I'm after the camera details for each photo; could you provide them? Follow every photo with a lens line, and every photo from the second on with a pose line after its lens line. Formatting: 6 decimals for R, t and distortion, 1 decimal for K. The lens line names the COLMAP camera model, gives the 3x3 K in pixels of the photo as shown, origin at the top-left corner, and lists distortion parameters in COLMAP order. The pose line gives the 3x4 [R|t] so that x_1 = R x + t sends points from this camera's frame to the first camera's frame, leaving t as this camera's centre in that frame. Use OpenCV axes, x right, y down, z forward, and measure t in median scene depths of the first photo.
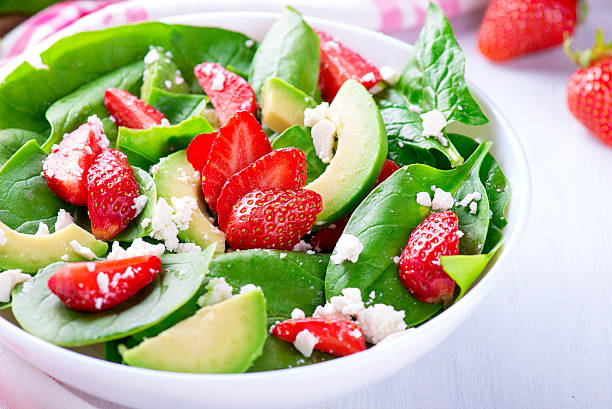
lens RADIAL K [[2382.1, 0, 306.0], [0, 2382.1, 204.5], [0, 0, 1]] dist [-0.350121, 4.759311]
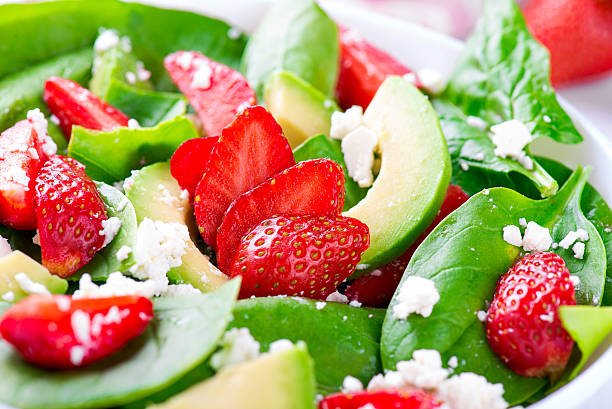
lens RADIAL K [[2539.1, 0, 306.0], [0, 2539.1, 204.5], [0, 0, 1]] dist [-0.224830, -0.511541]
pose [[0.990276, 0.040154, 0.133194, -0.112204], [-0.028773, 0.995854, -0.086298, 0.055254], [-0.136107, 0.081626, 0.987326, 0.252519]]
